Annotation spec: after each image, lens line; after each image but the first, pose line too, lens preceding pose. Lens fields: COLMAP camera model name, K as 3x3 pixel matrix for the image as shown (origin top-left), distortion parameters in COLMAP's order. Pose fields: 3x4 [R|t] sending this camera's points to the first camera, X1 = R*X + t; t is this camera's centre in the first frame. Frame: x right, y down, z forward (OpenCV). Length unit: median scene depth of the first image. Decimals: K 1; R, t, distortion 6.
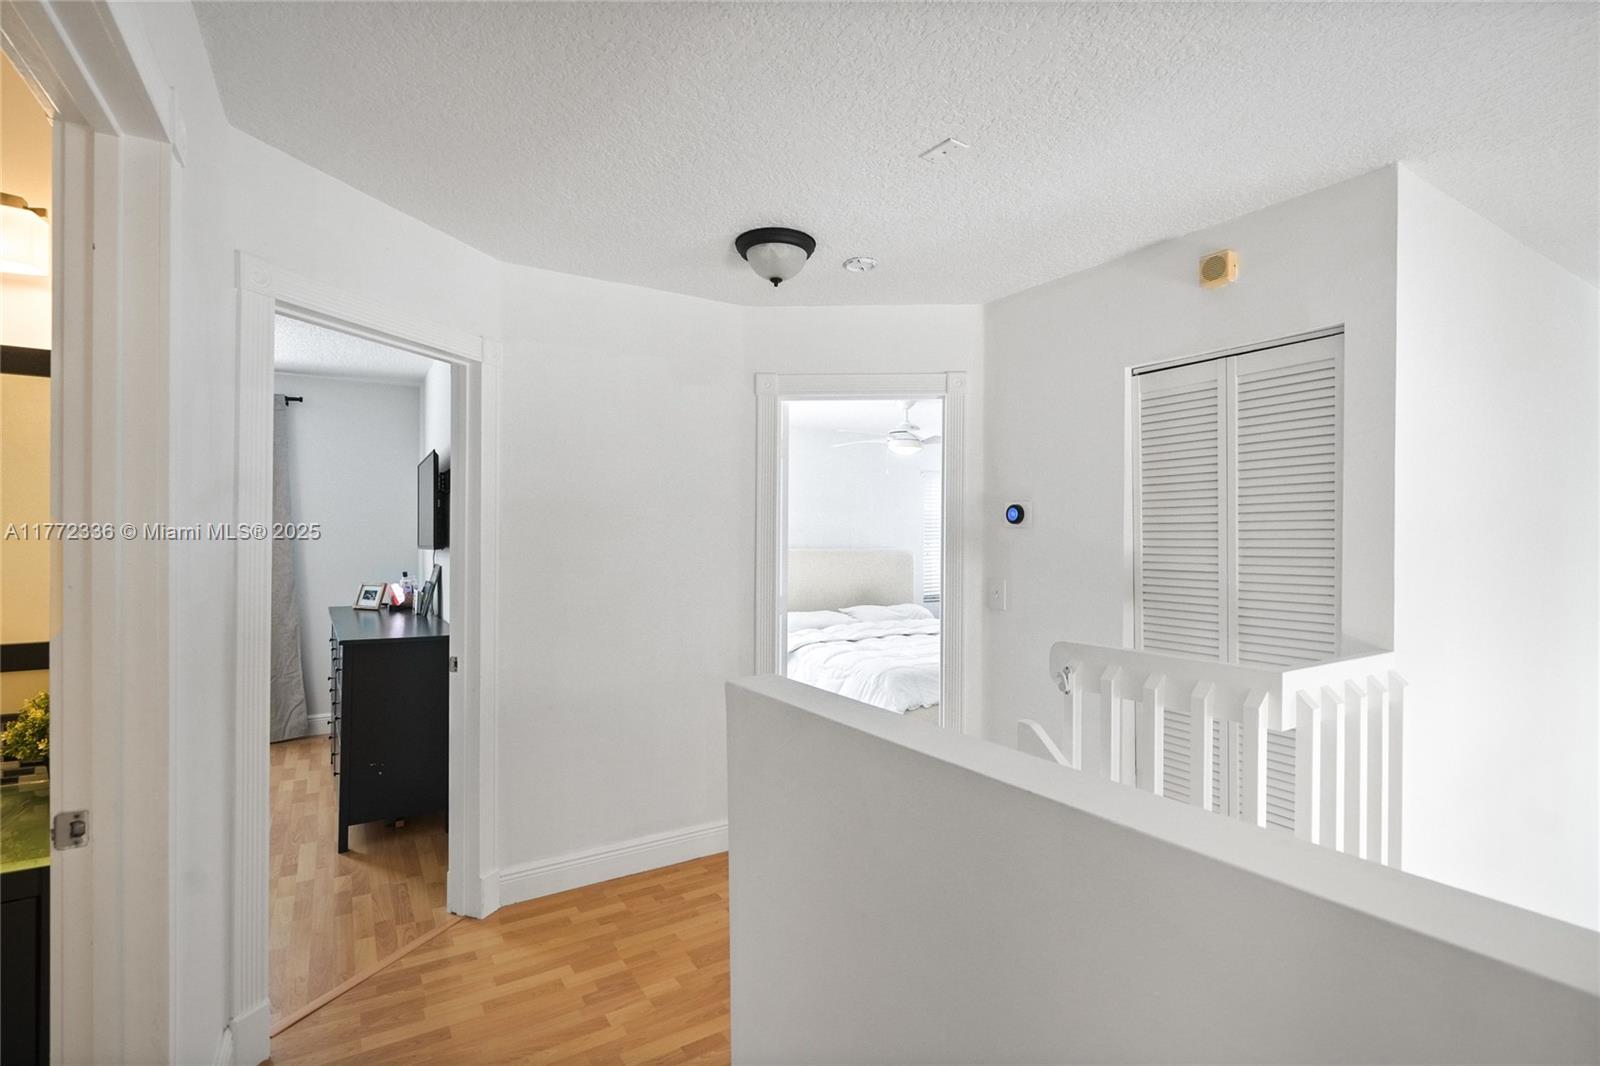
lens RADIAL K [[736.0, 0, 801.1], [0, 736.0, 538.5], [0, 0, 1]] dist [-0.005034, 0.001808]
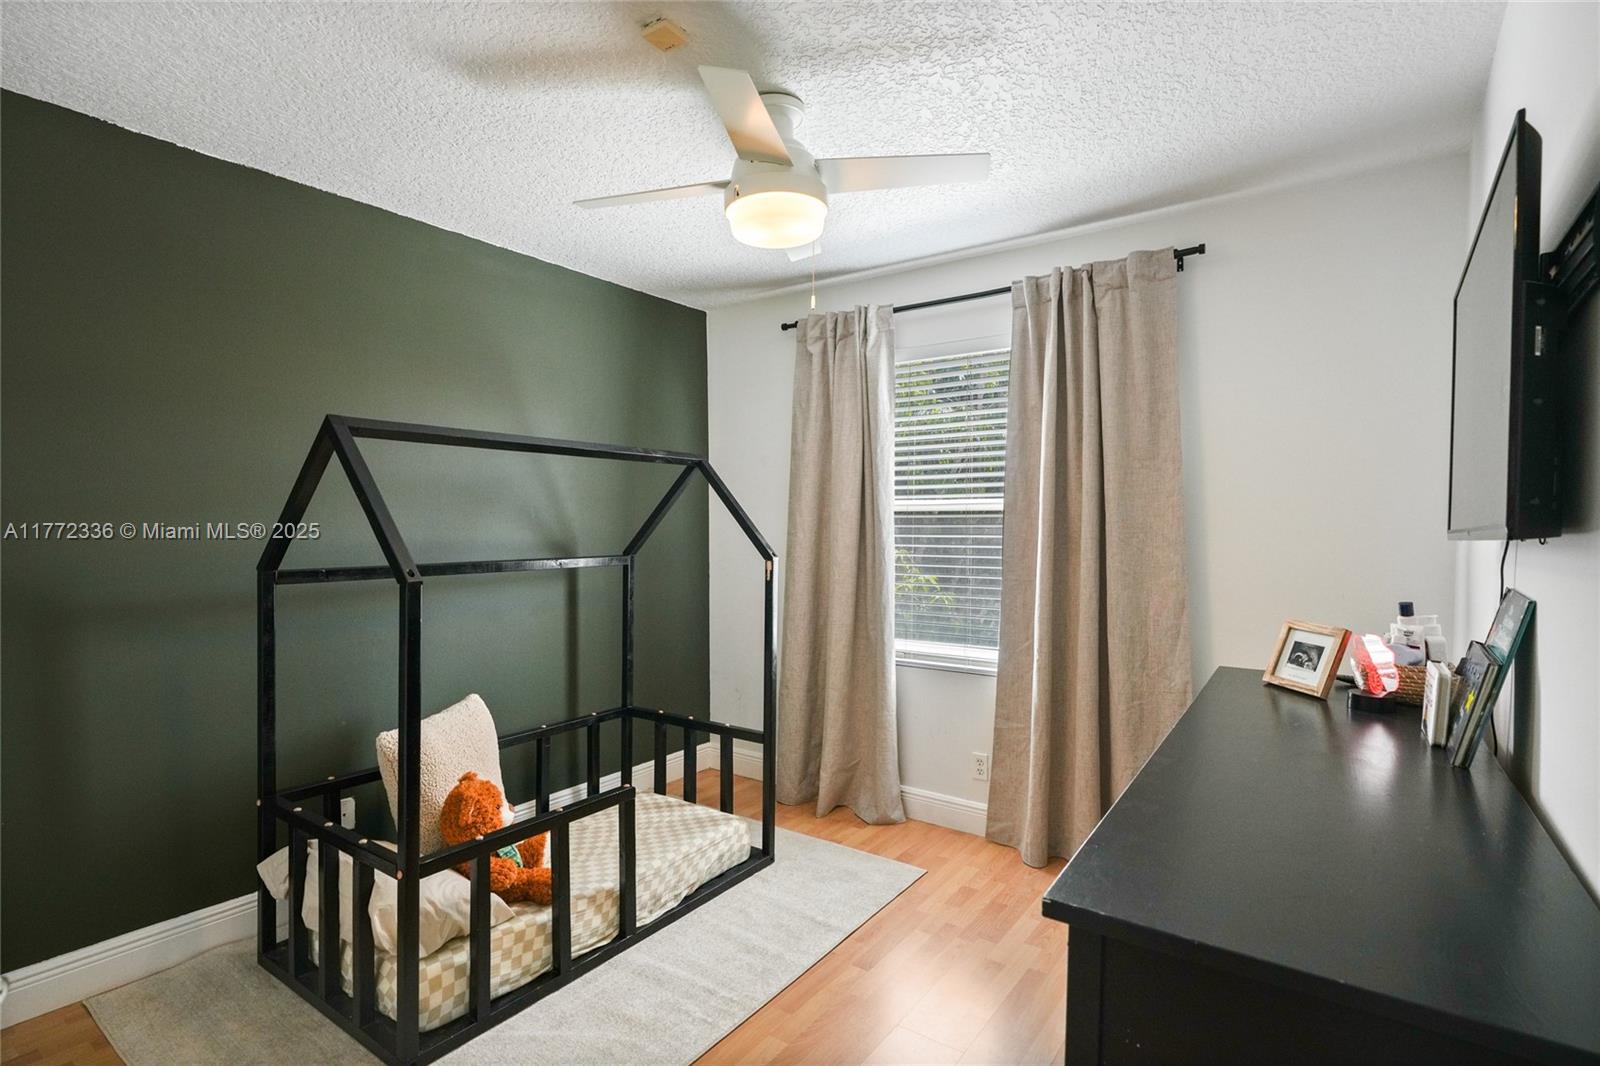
lens RADIAL K [[793.3, 0, 798.3], [0, 793.3, 543.9], [0, 0, 1]] dist [-0.019291, -0.000264]
pose [[0.374029, 0.019961, -0.927202, -0.303718], [-0.009200, 0.999799, 0.017812, 0.013125], [0.927371, 0.001869, 0.374137, 0.597853]]
